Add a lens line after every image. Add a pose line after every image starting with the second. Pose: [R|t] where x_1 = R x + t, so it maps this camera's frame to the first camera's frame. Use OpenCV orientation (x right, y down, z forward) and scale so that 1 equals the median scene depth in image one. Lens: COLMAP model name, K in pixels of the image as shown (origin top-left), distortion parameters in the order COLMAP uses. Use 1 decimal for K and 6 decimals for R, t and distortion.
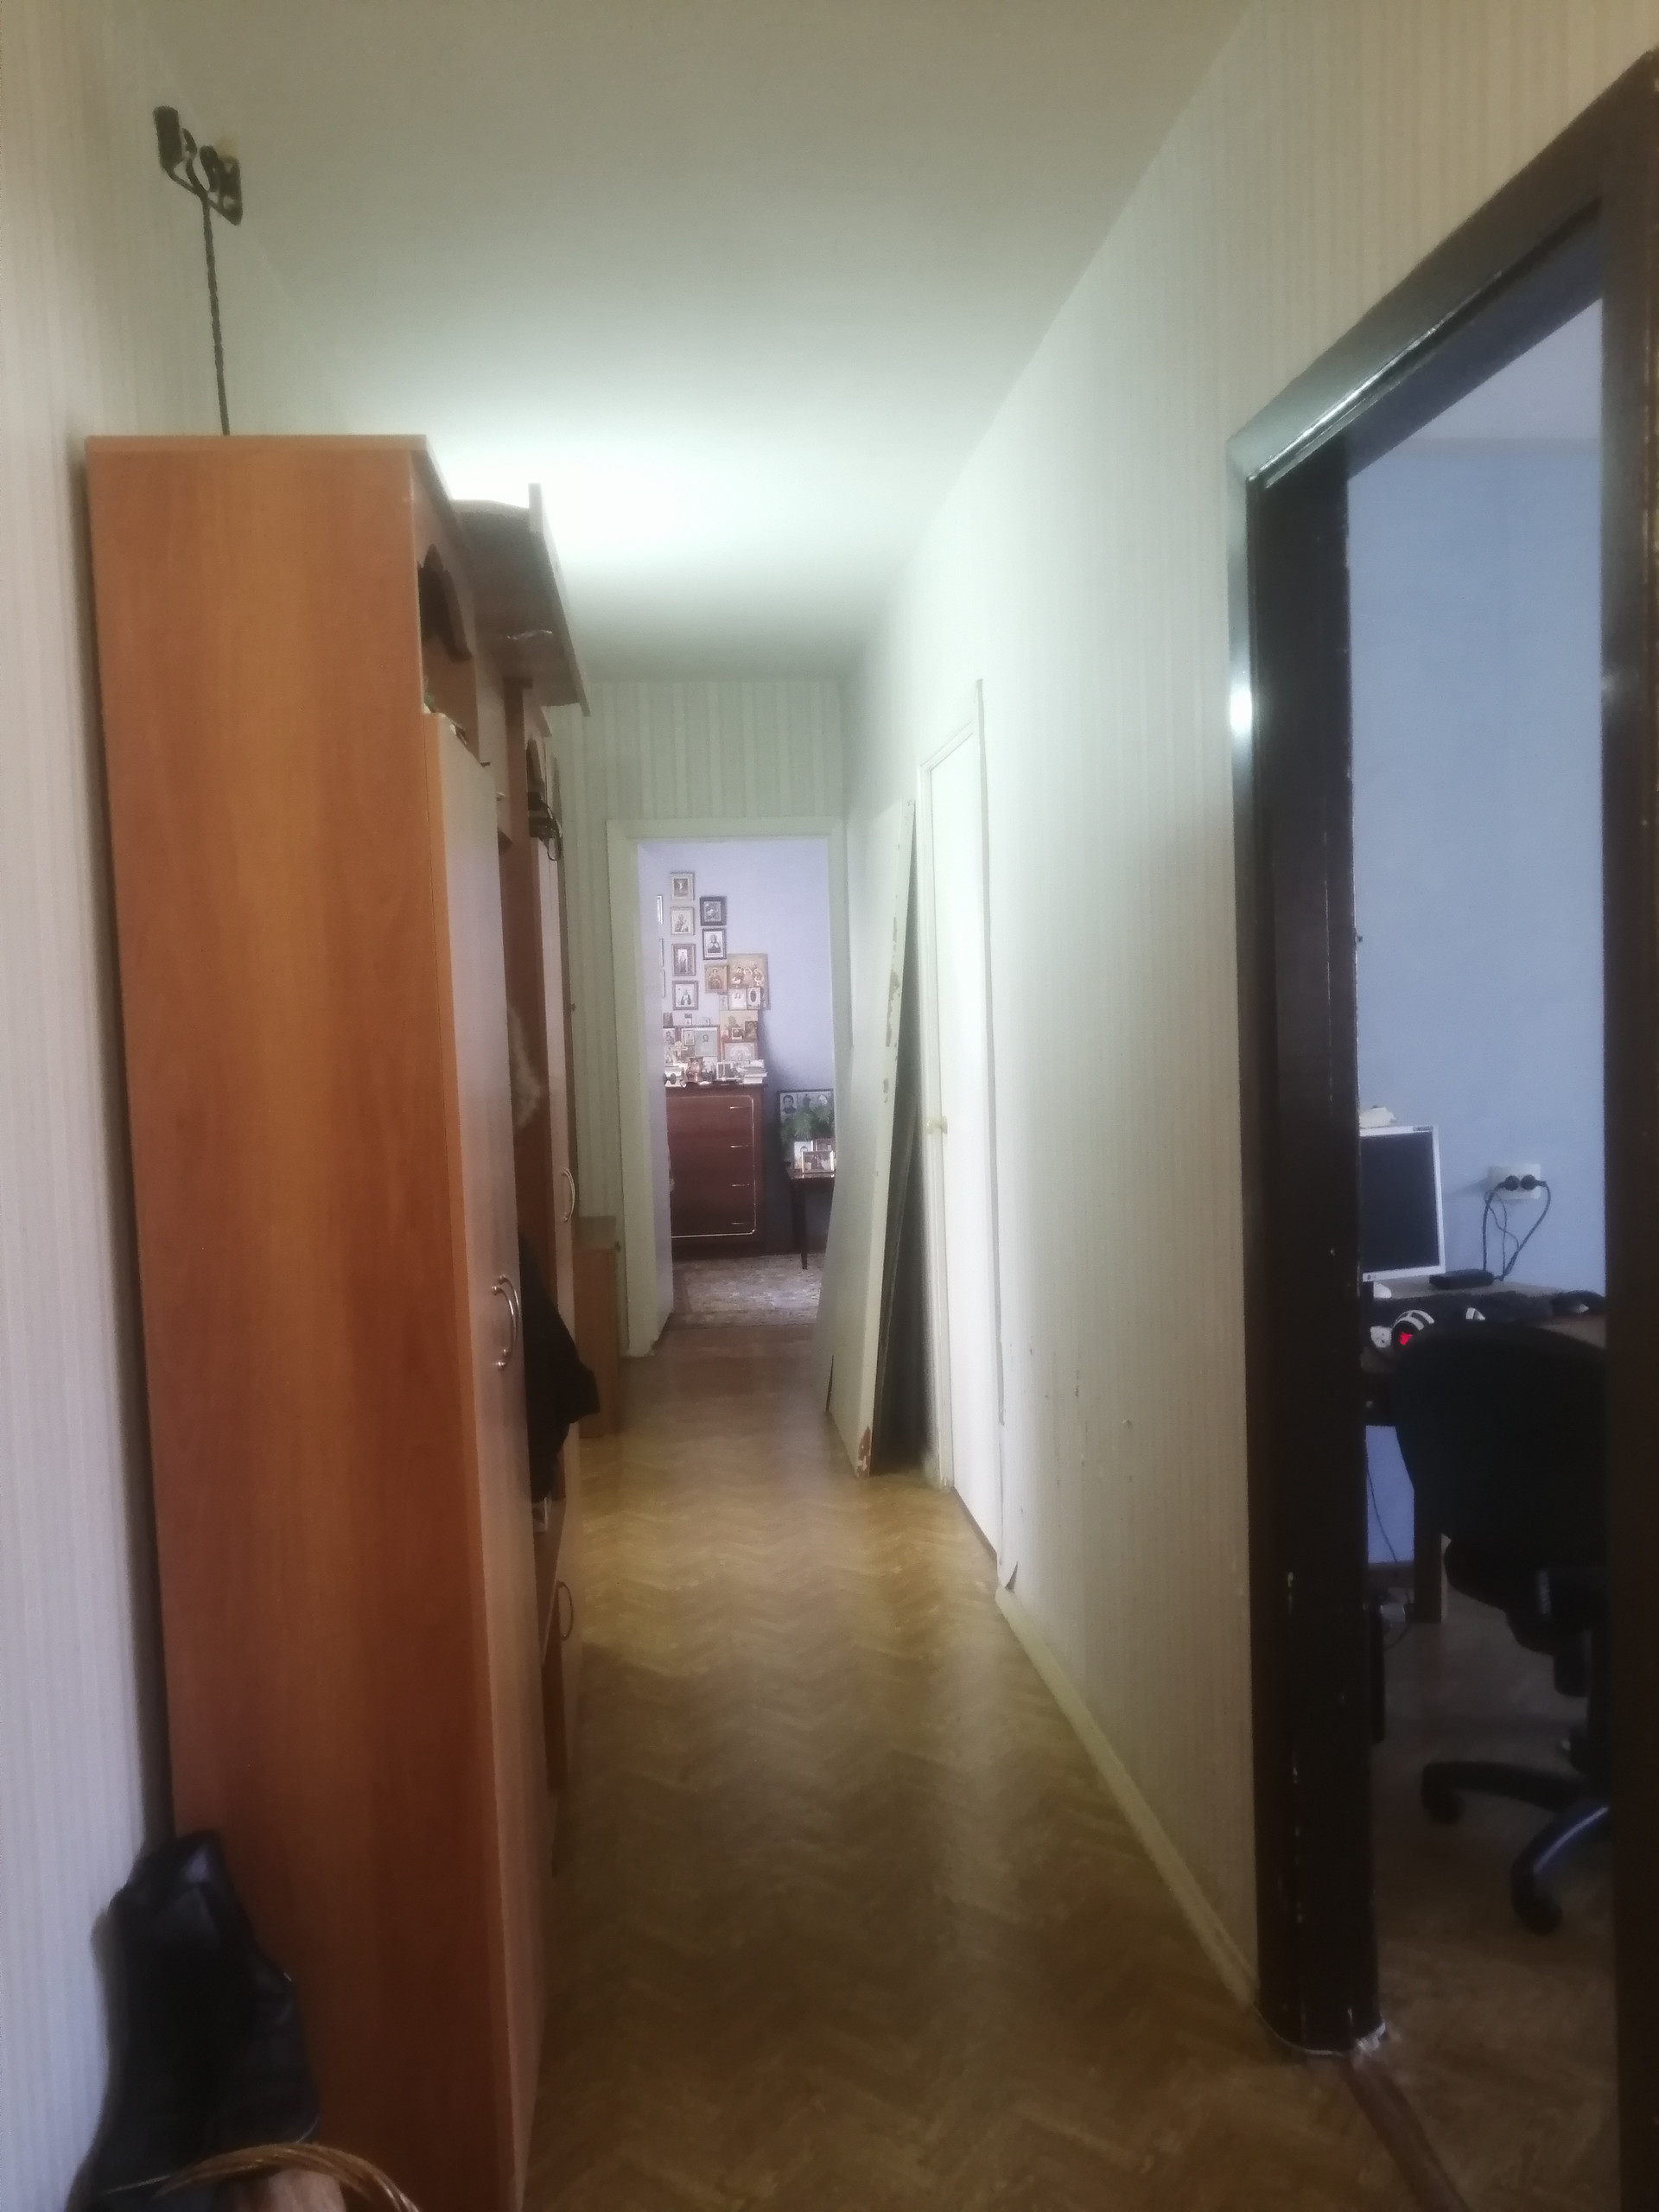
lens RADIAL K [[1755.0, 0, 829.4], [0, 1755.0, 1105.7], [0, 0, 1]] dist [-0.007334, 0.031362]
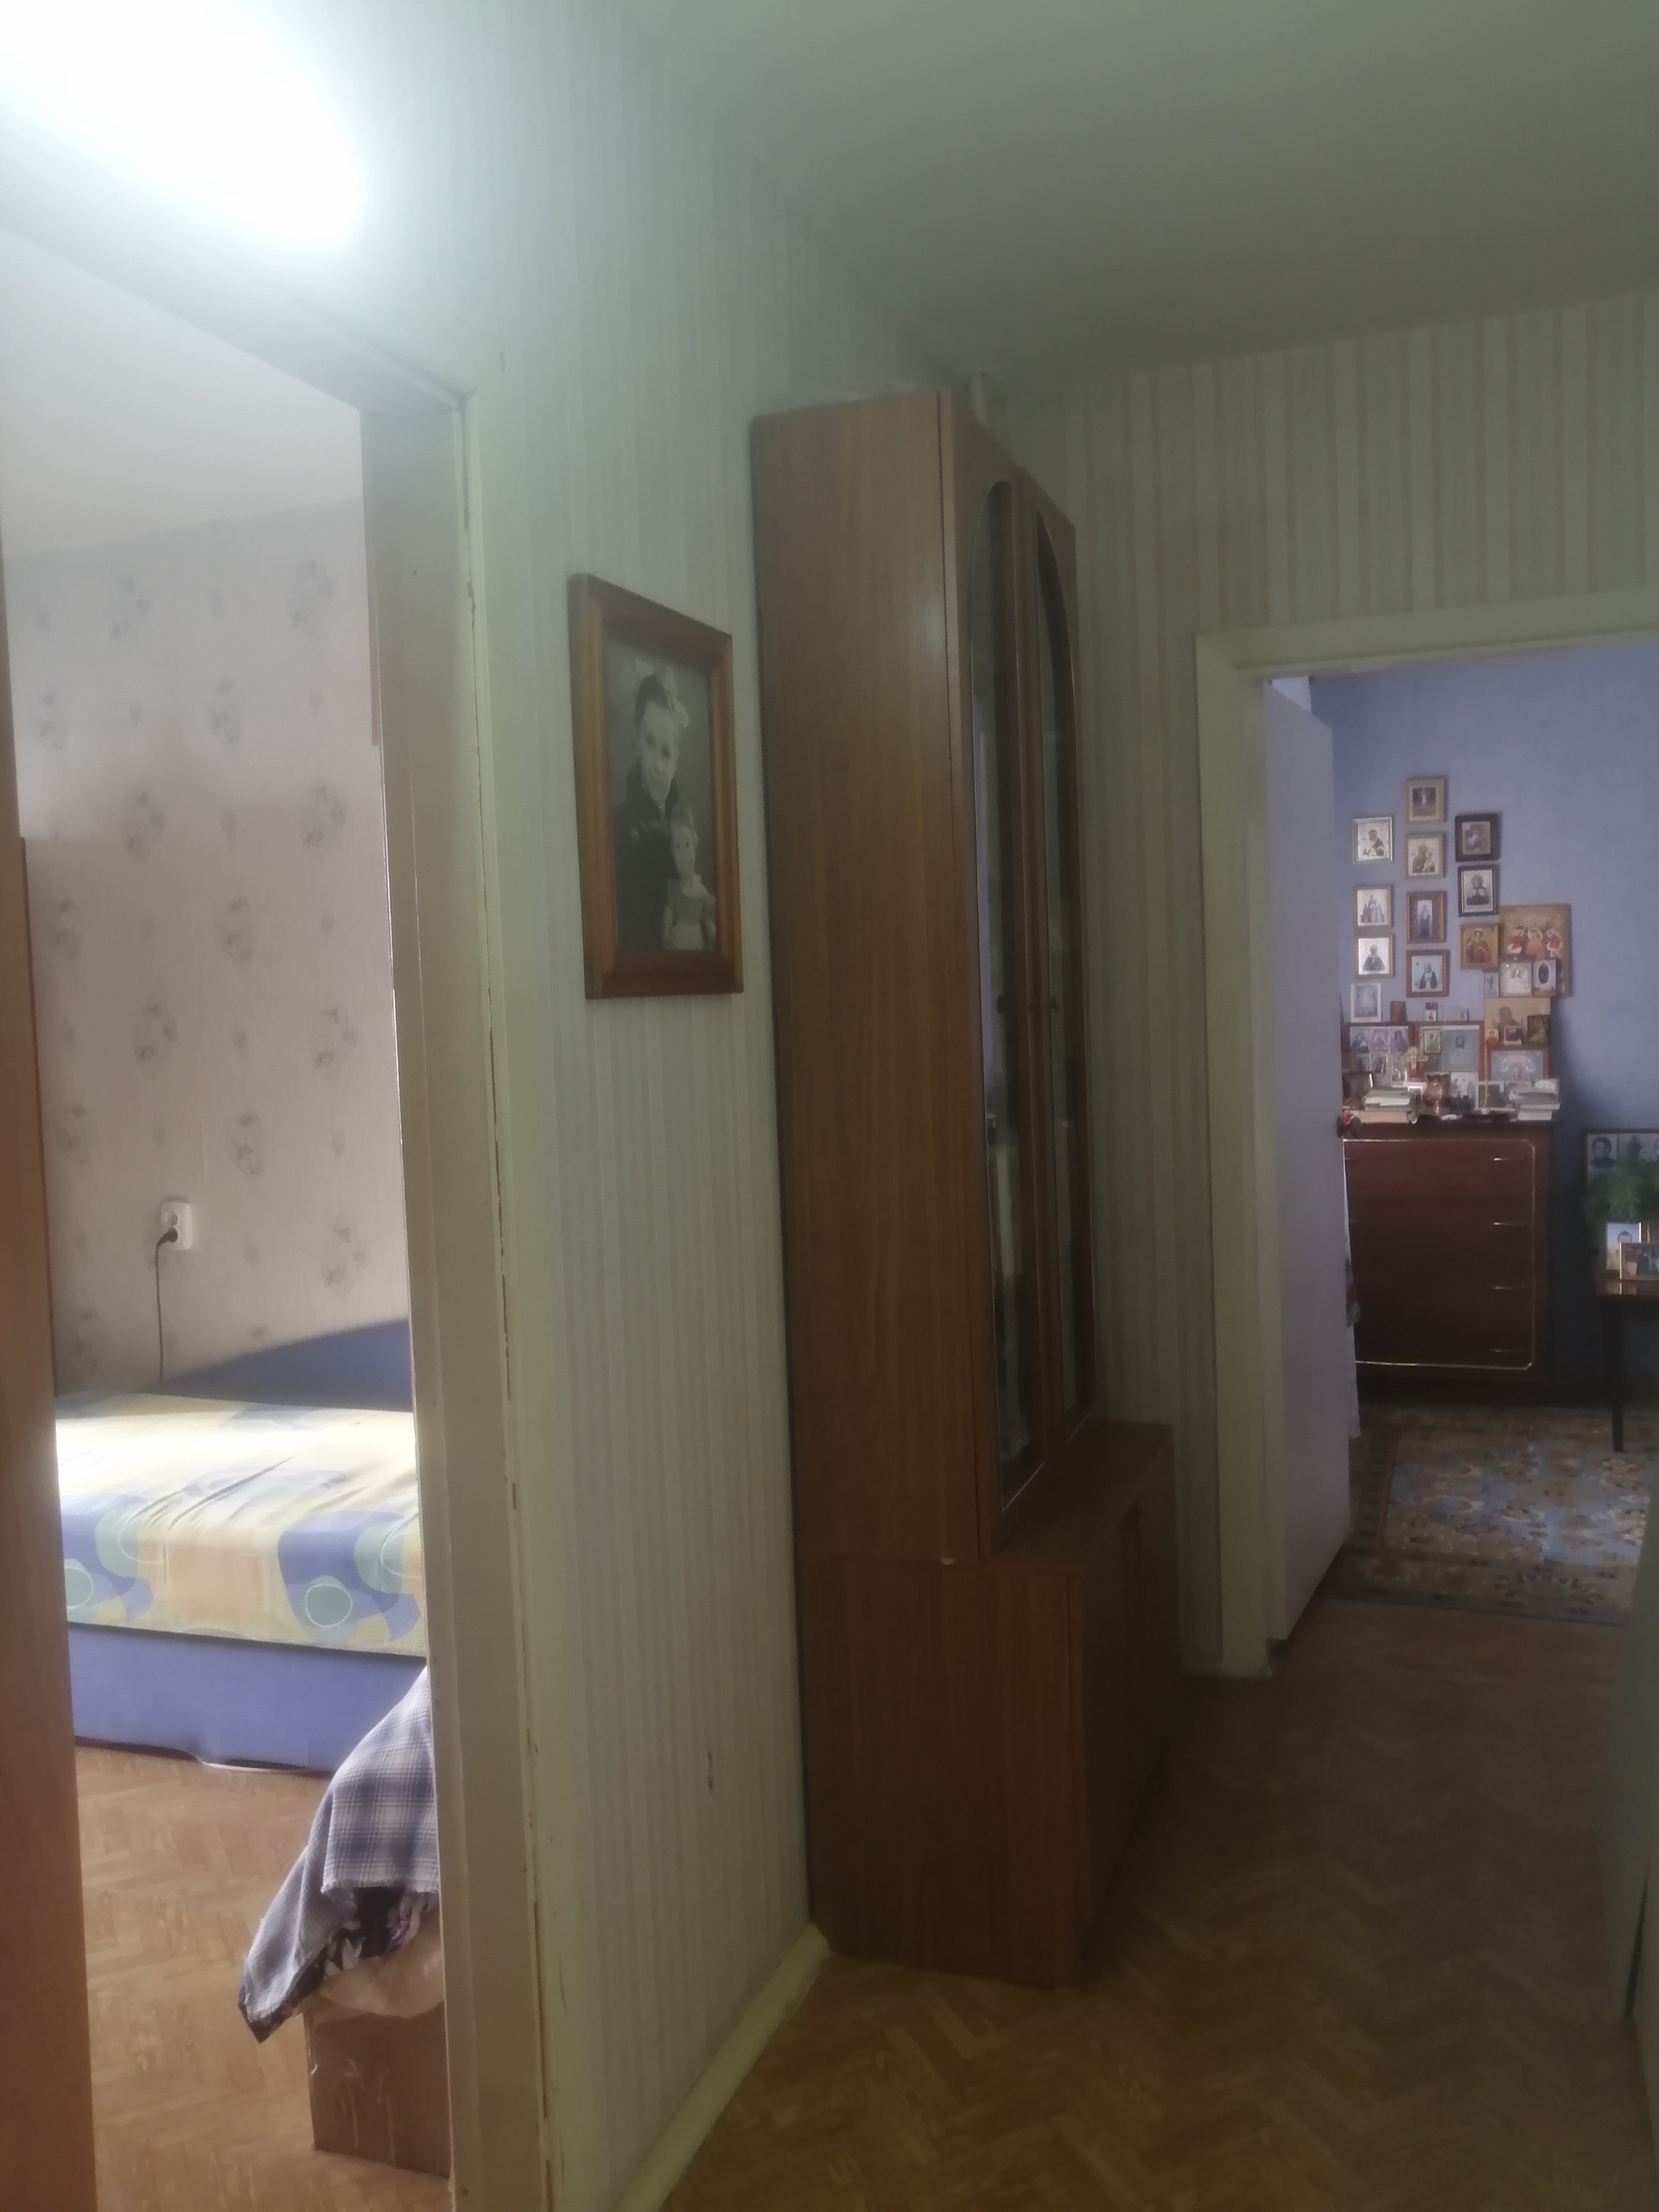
lens RADIAL K [[1755.0, 0, 831.0], [0, 1755.0, 1099.9], [0, 0, 1]] dist [-0.007334, 0.031362]
pose [[0.896936, 0.024613, -0.441474, 0.004946], [-0.020200, 0.999688, 0.014695, -0.022540], [0.441698, -0.004263, 0.897154, 0.342527]]
